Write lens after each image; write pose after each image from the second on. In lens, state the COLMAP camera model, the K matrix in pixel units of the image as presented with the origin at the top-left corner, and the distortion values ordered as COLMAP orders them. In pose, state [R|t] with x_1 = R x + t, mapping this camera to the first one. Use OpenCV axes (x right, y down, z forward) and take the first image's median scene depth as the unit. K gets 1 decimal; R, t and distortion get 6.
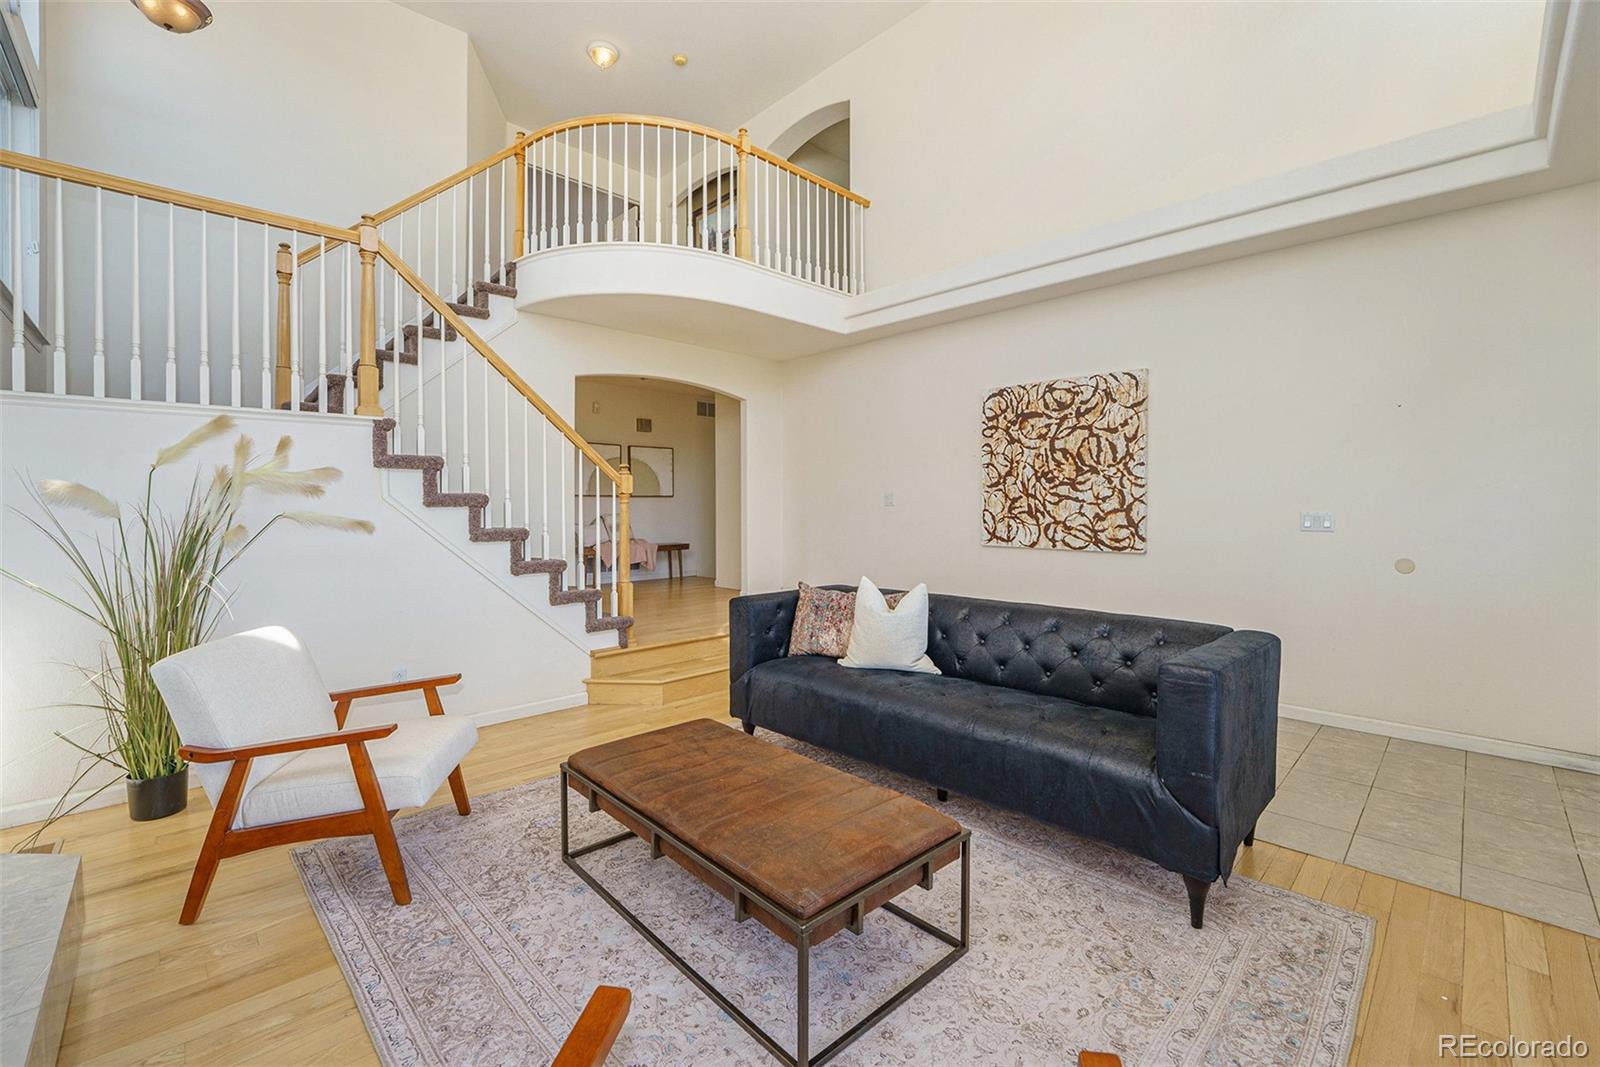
lens RADIAL K [[668.9, 0, 795.1], [0, 668.9, 515.3], [0, 0, 1]] dist [0.000479, 0.000186]
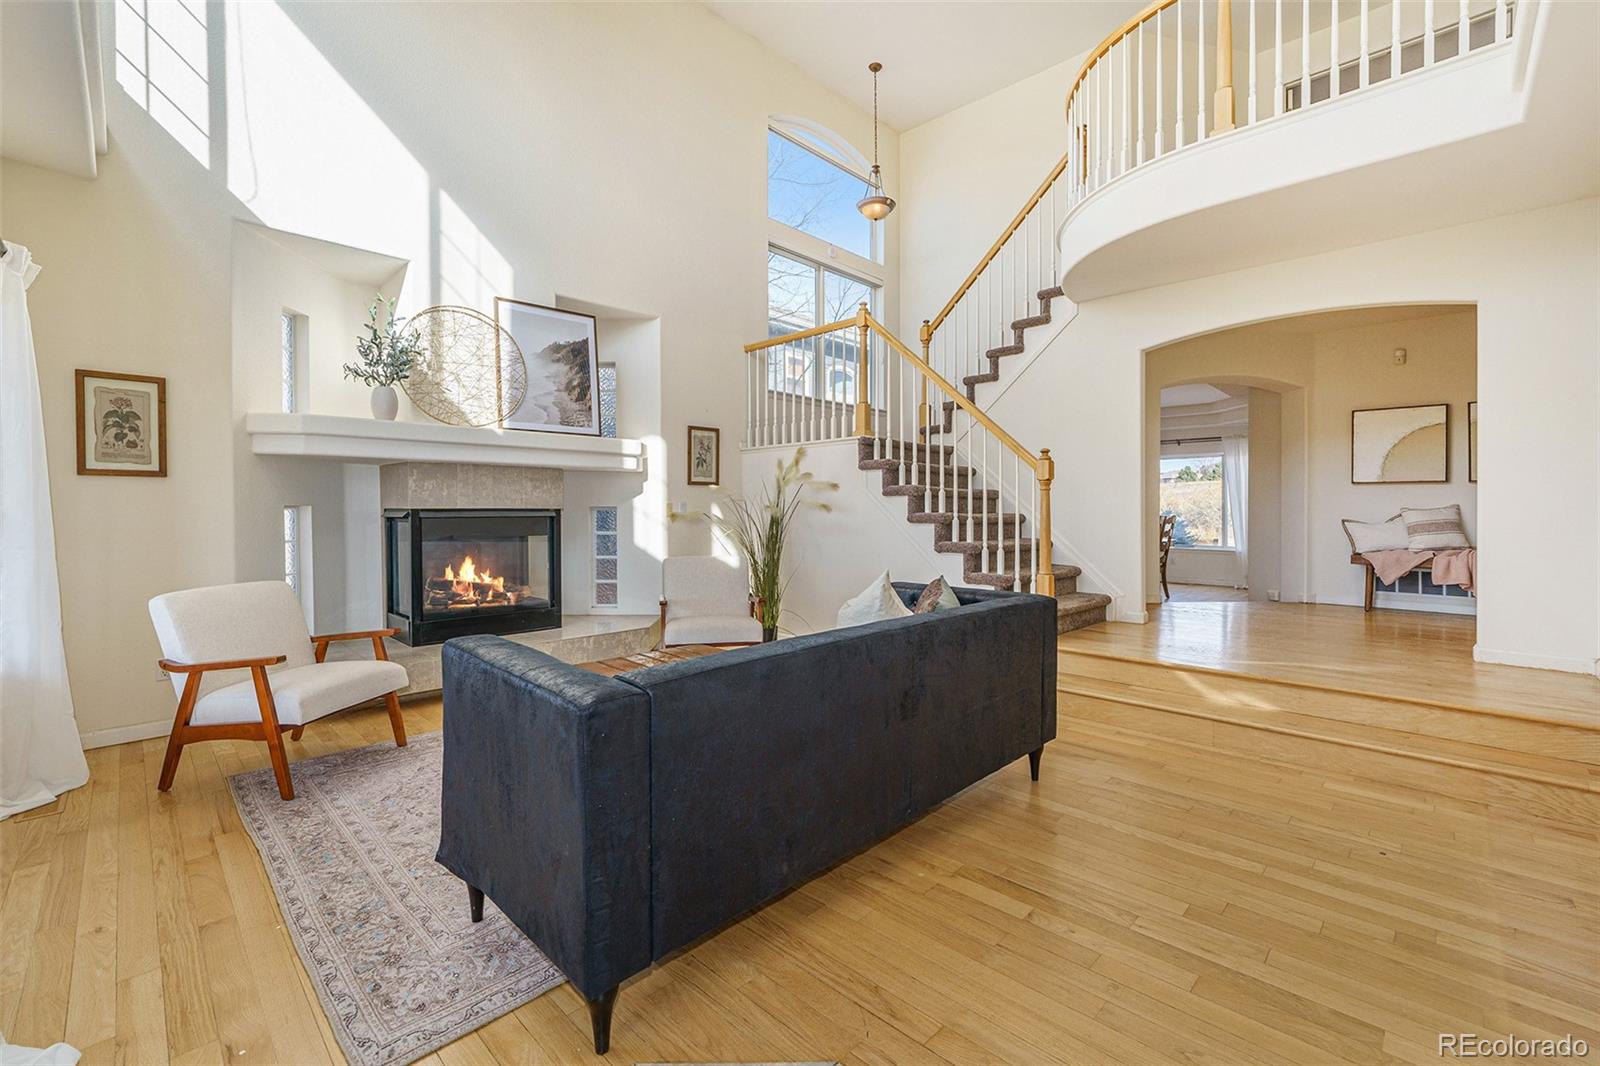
lens RADIAL K [[668.9, 0, 795.1], [0, 668.9, 514.8], [0, 0, 1]] dist [0.000479, 0.000186]
pose [[0.025187, 0.012337, -0.999607, 1.643226], [-0.017628, 0.999774, 0.011895, 0.026355], [0.999527, 0.017321, 0.025399, 1.501631]]
